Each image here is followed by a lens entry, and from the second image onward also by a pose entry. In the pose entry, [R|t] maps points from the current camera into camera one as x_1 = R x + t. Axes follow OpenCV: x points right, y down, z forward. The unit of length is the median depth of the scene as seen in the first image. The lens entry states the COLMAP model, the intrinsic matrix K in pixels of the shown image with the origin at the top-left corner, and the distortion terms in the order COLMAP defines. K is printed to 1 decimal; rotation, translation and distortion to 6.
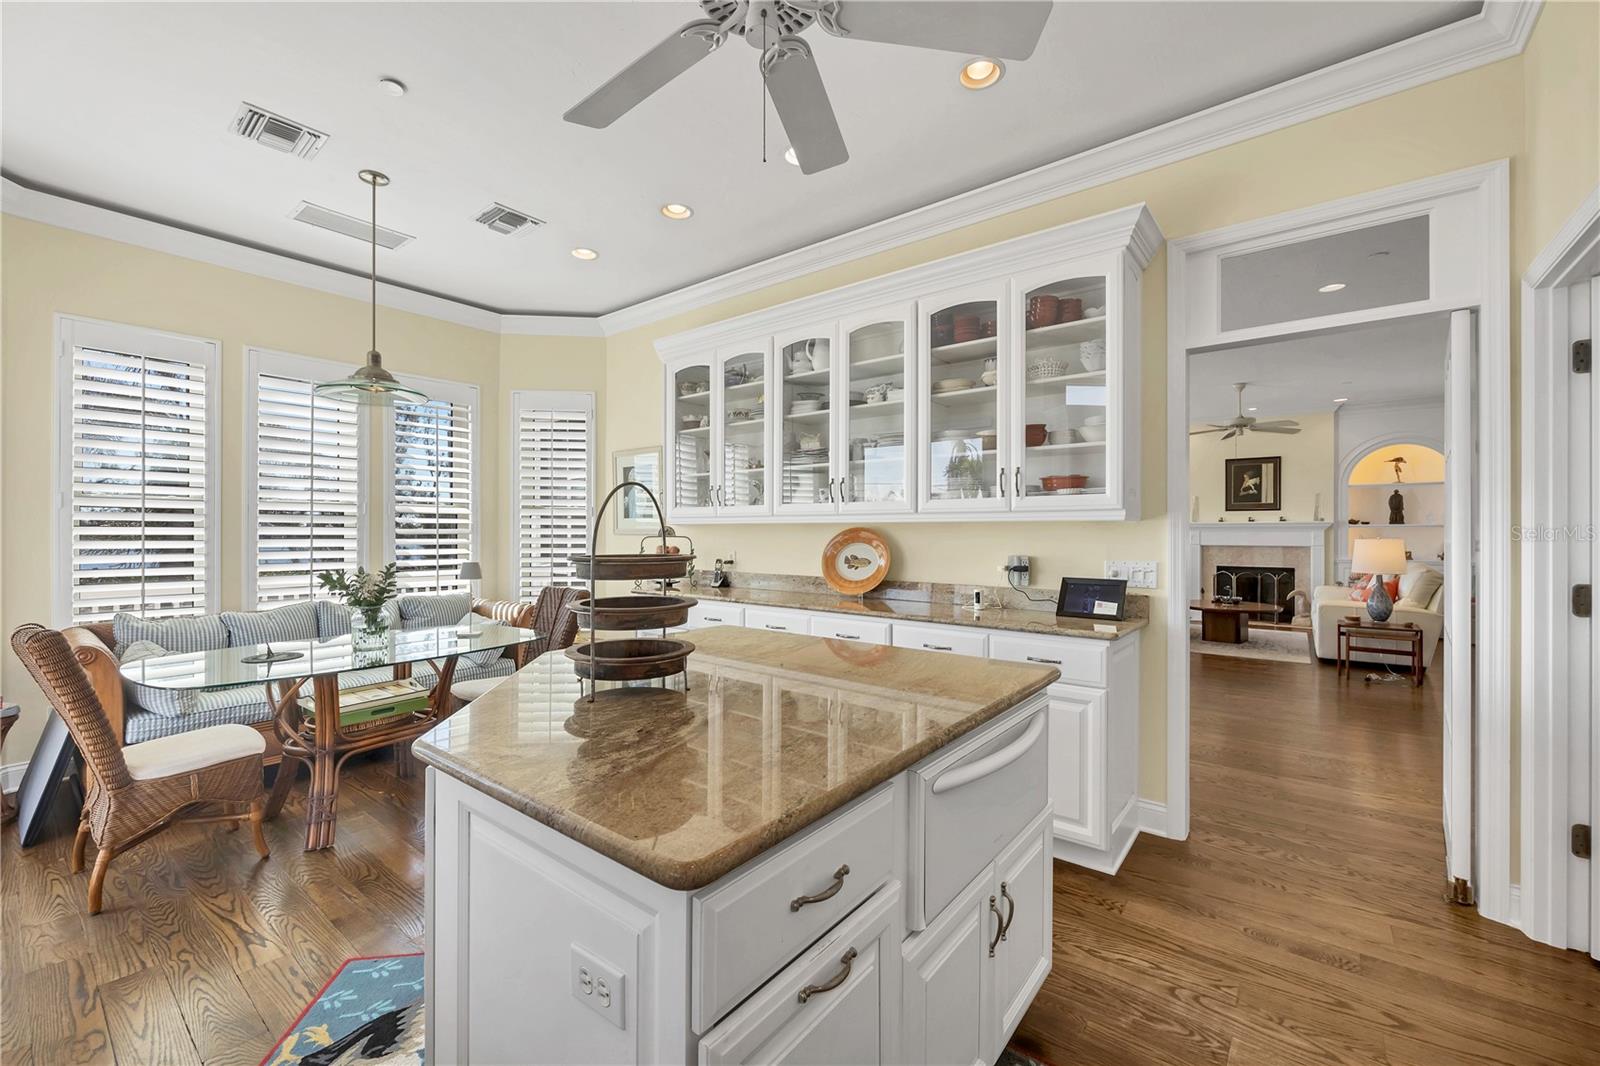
lens RADIAL K [[648.9, 0, 808.0], [0, 648.9, 532.6], [0, 0, 1]] dist [-0.005006, -0.000078]
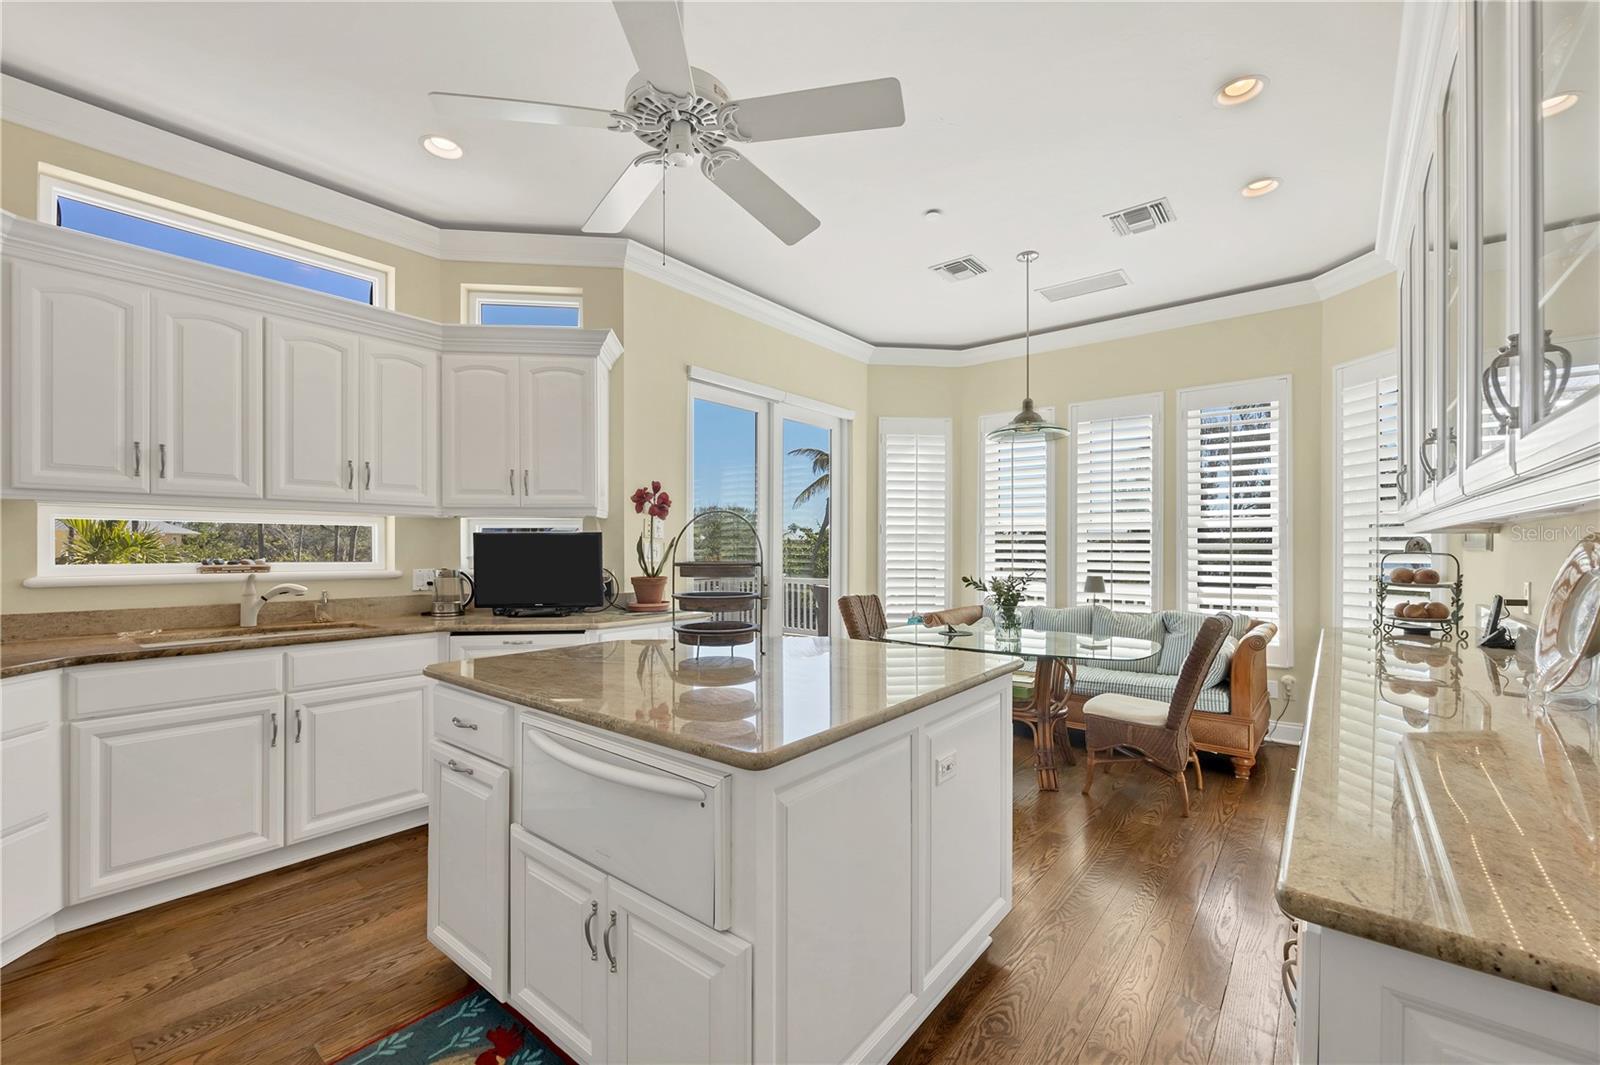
lens RADIAL K [[658.5, 0, 803.5], [0, 658.5, 549.4], [0, 0, 1]] dist [0.000709, 0.000036]
pose [[-0.013848, 0.001299, -0.999903, 1.175252], [0.002081, 0.999997, 0.001270, 0.003884], [0.999902, -0.002064, -0.013851, 1.197344]]
